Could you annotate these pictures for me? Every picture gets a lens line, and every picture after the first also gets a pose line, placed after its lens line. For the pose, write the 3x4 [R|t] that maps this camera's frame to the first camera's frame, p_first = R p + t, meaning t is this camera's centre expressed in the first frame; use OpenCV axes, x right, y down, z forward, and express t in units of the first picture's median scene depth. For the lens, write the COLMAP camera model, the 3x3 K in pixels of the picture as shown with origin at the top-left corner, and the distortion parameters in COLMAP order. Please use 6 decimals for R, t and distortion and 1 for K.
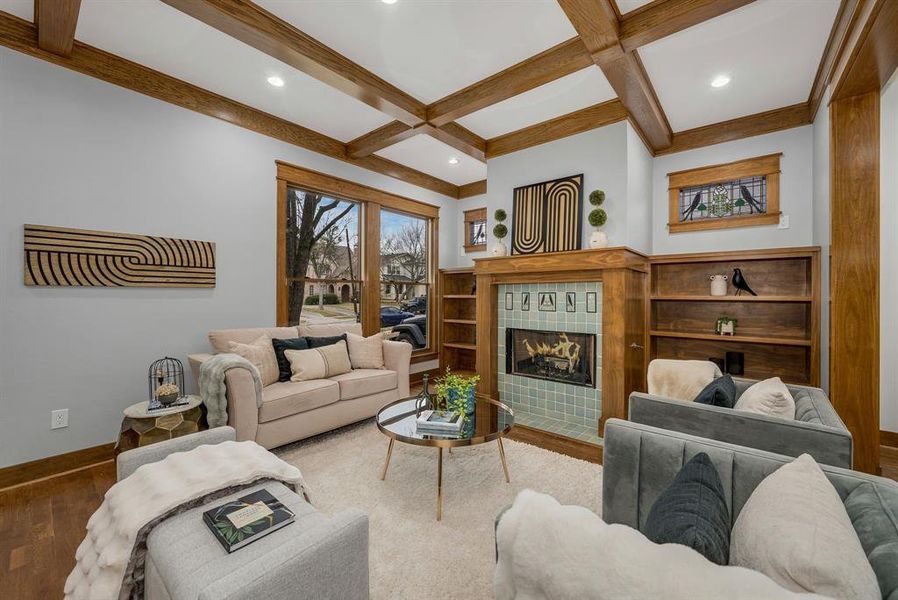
lens RADIAL K [[356.4, 0, 456.0], [0, 356.4, 294.6], [0, 0, 1]] dist [-0.004055, -0.000474]
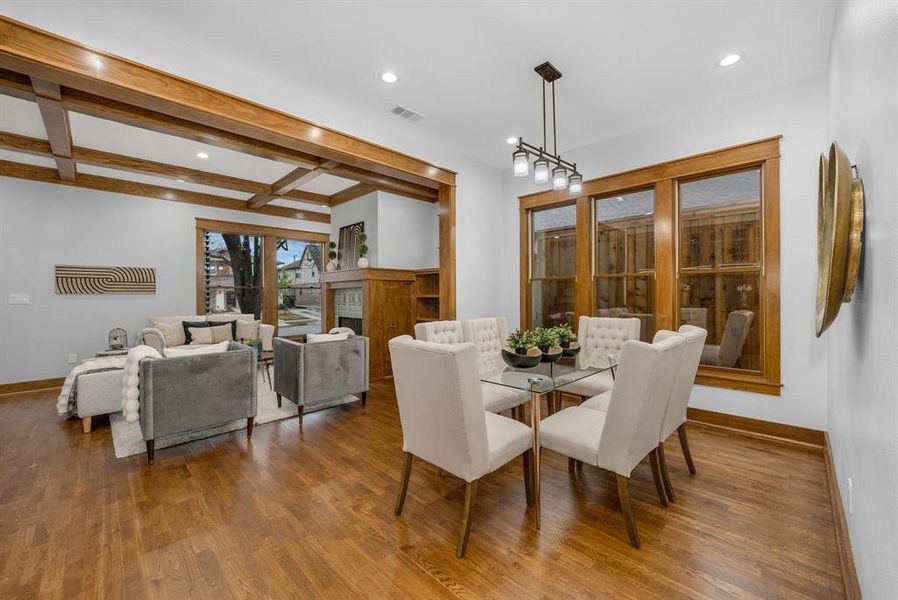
lens RADIAL K [[356.4, 0, 448.9], [0, 356.4, 298.2], [0, 0, 1]] dist [-0.004055, -0.000474]
pose [[0.993590, -0.006554, -0.112857, 0.955442], [0.007755, 0.999918, 0.010204, -0.001271], [0.112781, -0.011014, 0.993559, -0.595645]]
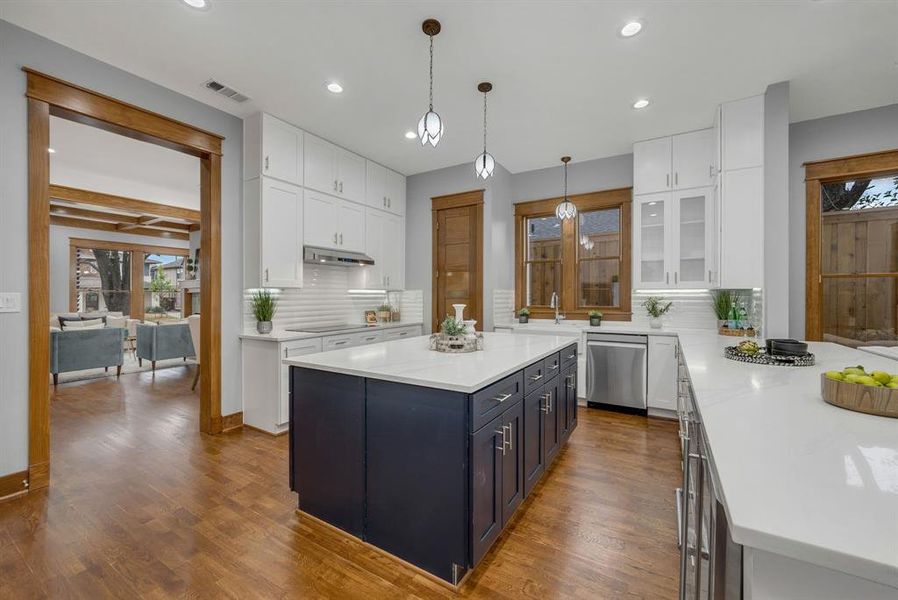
lens RADIAL K [[356.4, 0, 451.1], [0, 356.4, 298.6], [0, 0, 1]] dist [-0.004055, -0.000474]
pose [[0.991195, -0.004881, 0.132318, 1.672859], [0.004172, 0.999975, 0.005636, -0.001257], [-0.132342, -0.005035, 0.991191, -1.610387]]
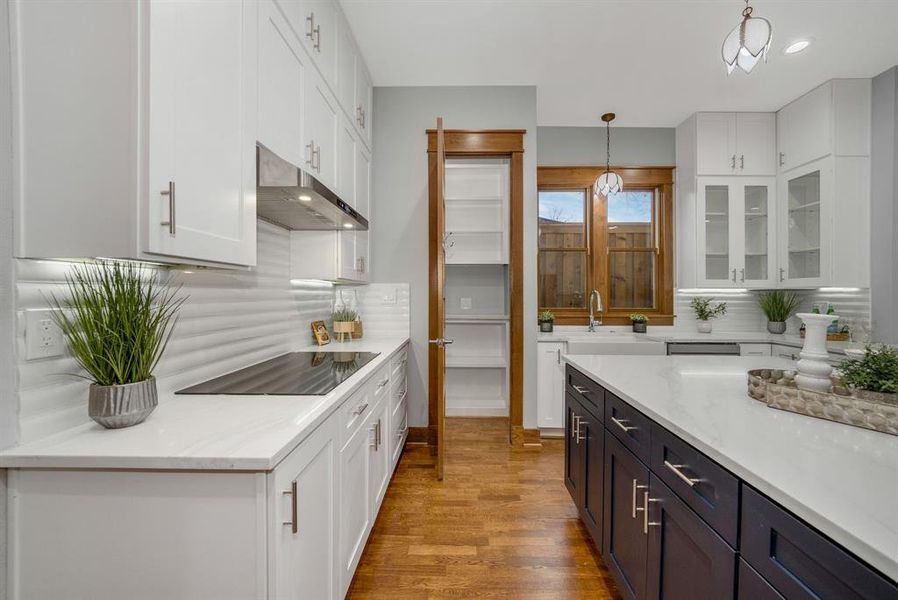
lens RADIAL K [[356.4, 0, 452.3], [0, 356.4, 297.8], [0, 0, 1]] dist [-0.004055, -0.000474]
pose [[0.787764, -0.002253, 0.615973, 1.271172], [-0.003044, 0.999967, 0.007550, -0.000483], [-0.615969, -0.007823, 0.787731, -0.837144]]
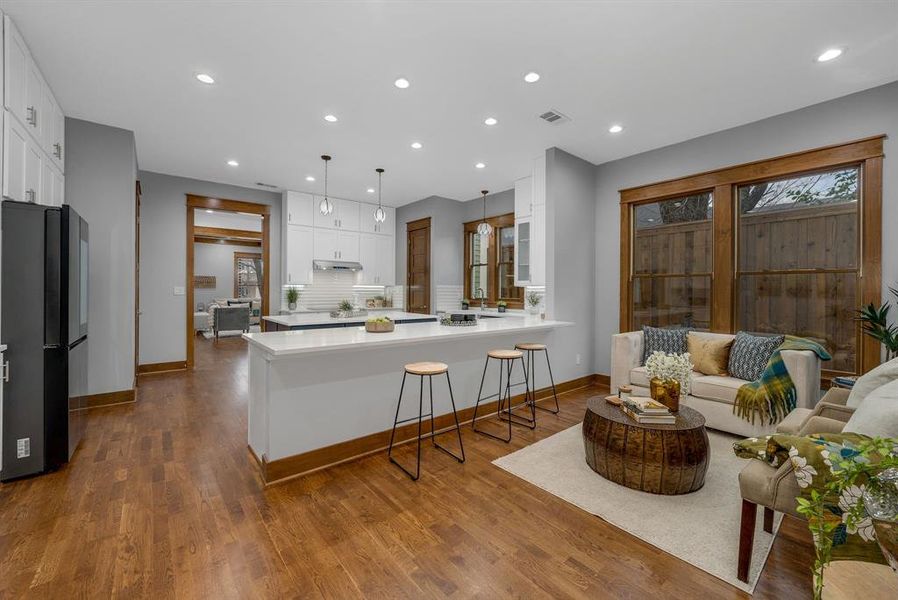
lens RADIAL K [[356.4, 0, 449.8], [0, 356.4, 293.2], [0, 0, 1]] dist [-0.004055, -0.000474]
pose [[0.979745, 0.004274, -0.200205, 2.515247], [-0.002328, 0.999948, 0.009957, -0.005452], [0.200237, -0.009290, 0.979703, -2.223509]]
